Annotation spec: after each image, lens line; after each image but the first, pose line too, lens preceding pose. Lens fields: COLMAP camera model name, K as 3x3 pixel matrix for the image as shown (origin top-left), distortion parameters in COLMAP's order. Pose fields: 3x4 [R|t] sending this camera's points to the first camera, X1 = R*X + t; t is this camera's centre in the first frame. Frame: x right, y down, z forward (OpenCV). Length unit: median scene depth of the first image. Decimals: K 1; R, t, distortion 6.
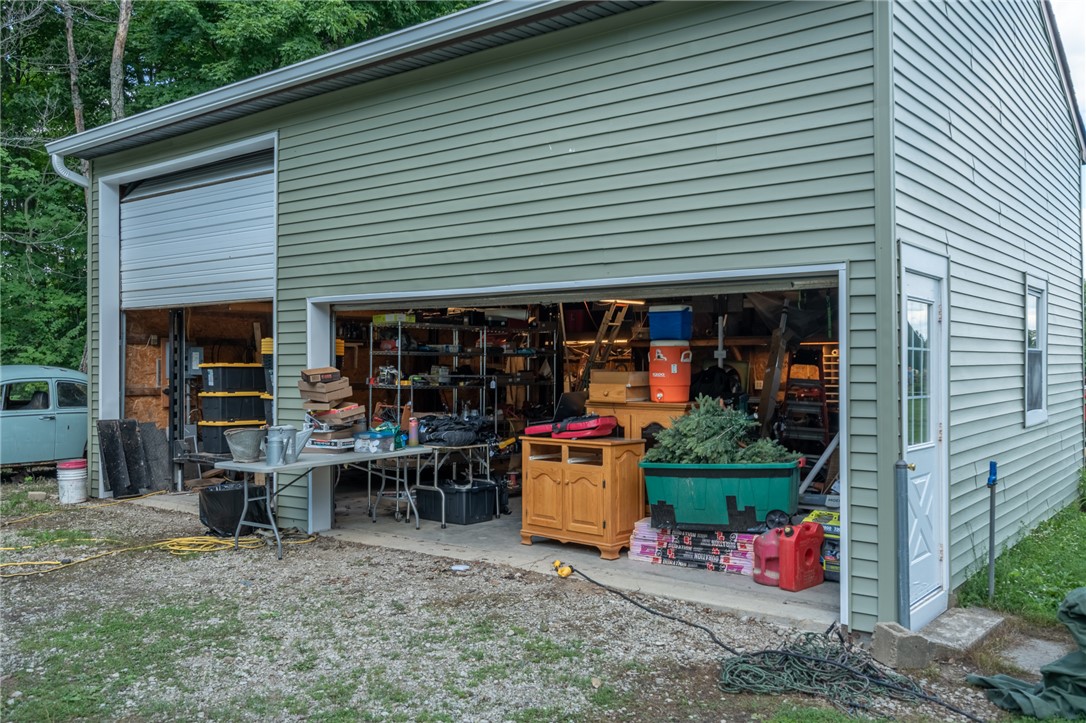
lens RADIAL K [[923.3, 0, 544.2], [0, 923.3, 358.8], [0, 0, 1]] dist [-0.011633, -0.001835]
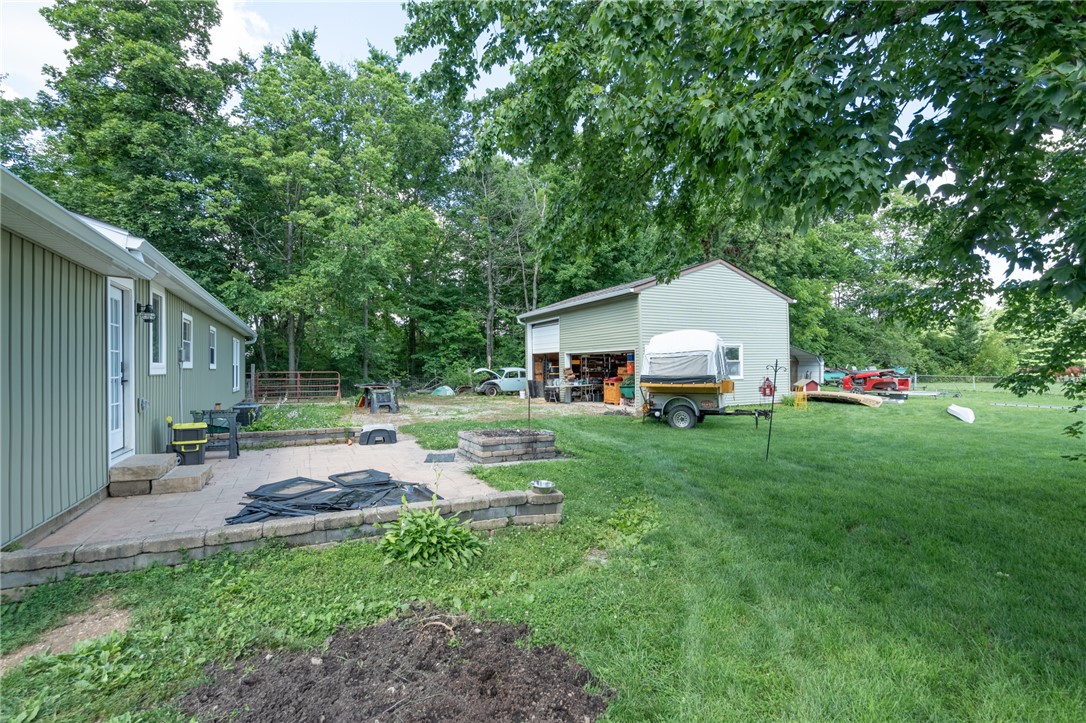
lens RADIAL K [[502.4, 0, 549.6], [0, 502.4, 355.7], [0, 0, 1]] dist [-0.004772, -0.000046]
pose [[0.899035, -0.020273, -0.437408, 0.730374], [0.012969, 0.999722, -0.019680, 0.000356], [0.437686, 0.012020, 0.899048, -1.224694]]
